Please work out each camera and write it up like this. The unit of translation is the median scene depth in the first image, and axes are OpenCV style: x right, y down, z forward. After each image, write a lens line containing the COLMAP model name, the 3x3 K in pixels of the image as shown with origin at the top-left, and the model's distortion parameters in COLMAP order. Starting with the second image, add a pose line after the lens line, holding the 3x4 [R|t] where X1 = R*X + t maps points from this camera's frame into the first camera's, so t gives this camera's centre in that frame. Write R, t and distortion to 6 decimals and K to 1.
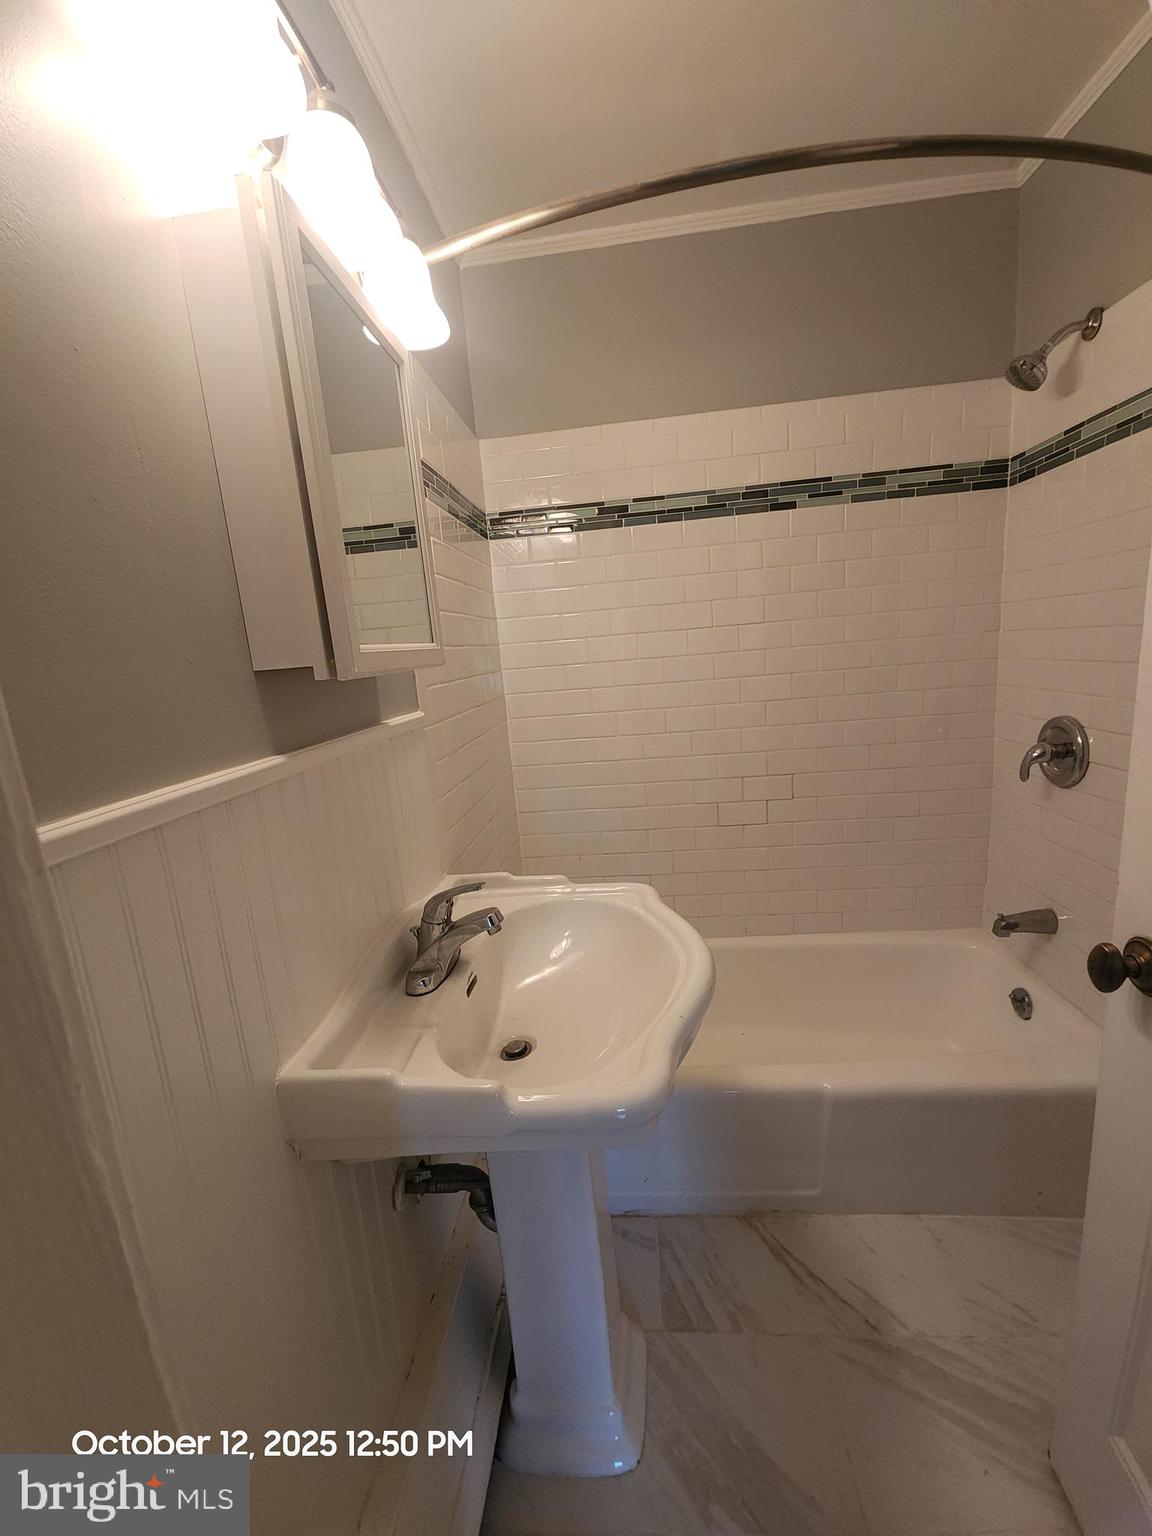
lens RADIAL K [[624.0, 0, 578.9], [0, 624.0, 774.5], [0, 0, 1]] dist [0.009573, -0.007252]
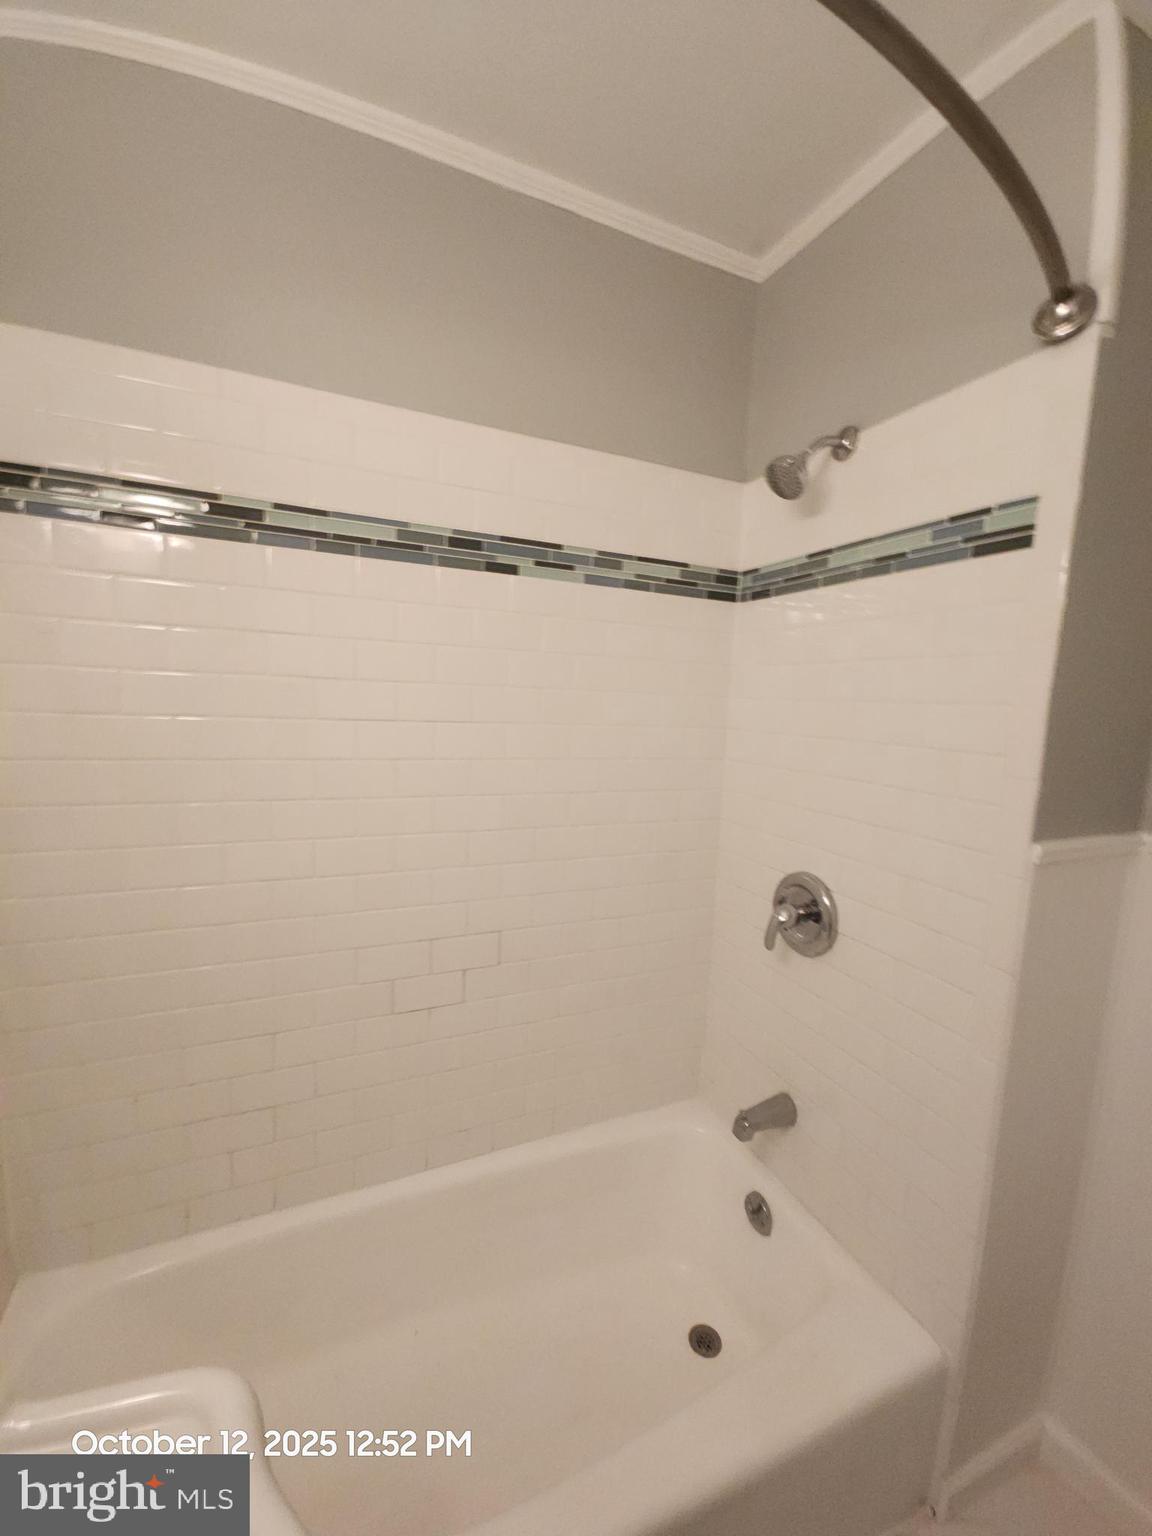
lens RADIAL K [[624.0, 0, 578.9], [0, 624.0, 774.5], [0, 0, 1]] dist [0.009573, -0.007252]
pose [[0.867692, 0.054660, 0.494089, 0.063836], [-0.013370, 0.996143, -0.086721, -0.139308], [-0.496923, 0.068641, 0.865076, 0.371867]]
